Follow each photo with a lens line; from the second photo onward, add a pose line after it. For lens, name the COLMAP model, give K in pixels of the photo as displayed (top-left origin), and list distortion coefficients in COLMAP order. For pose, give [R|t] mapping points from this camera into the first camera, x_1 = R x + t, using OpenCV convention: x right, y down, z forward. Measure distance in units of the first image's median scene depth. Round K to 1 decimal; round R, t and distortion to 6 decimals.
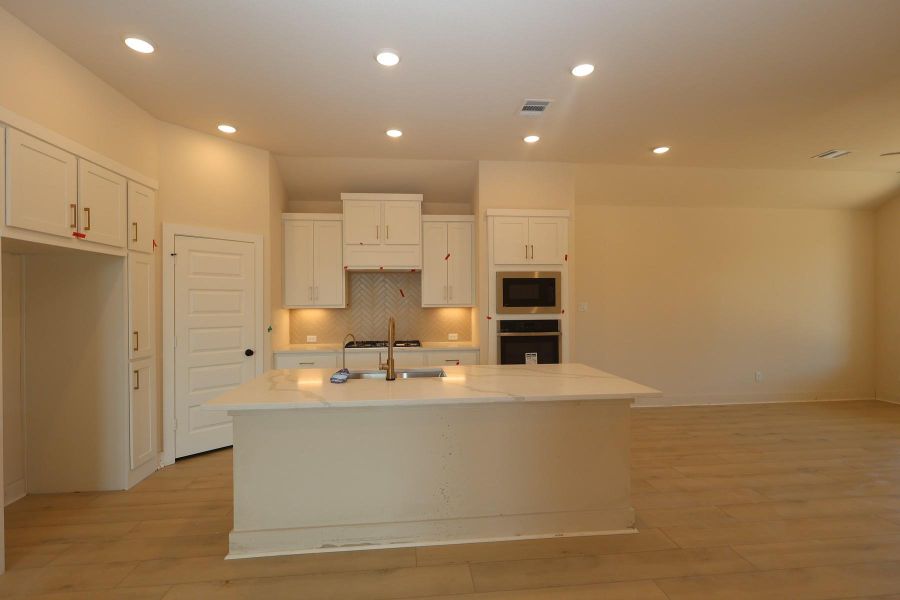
lens RADIAL K [[422.5, 0, 450.3], [0, 422.5, 294.4], [0, 0, 1]] dist [0.002300, 0.001950]
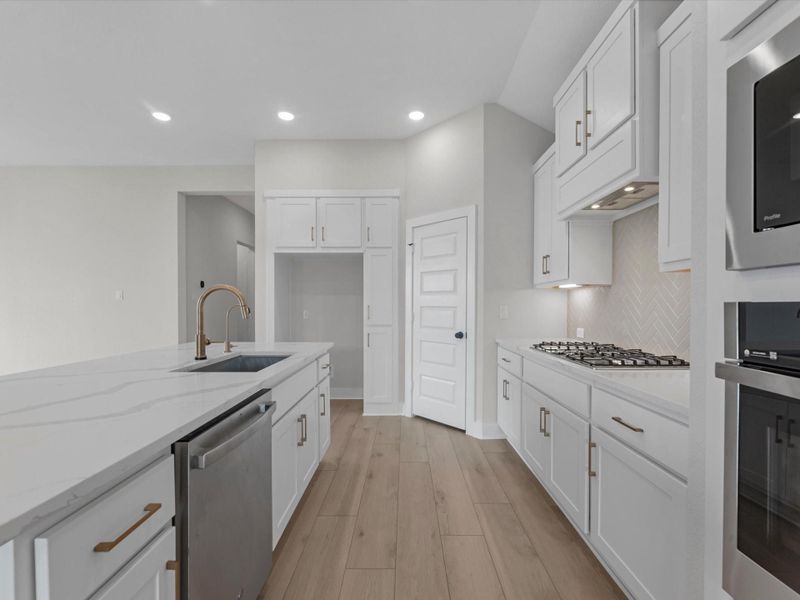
lens RADIAL K [[368.0, 0, 404.4], [0, 368.0, 302.7], [0, 0, 1]] dist [-0.004649, 0.002127]
pose [[-0.109870, -0.001940, -0.993944, 0.351588], [0.018525, 0.999820, -0.003999, 0.067543], [0.993773, -0.018852, -0.109815, 0.986775]]
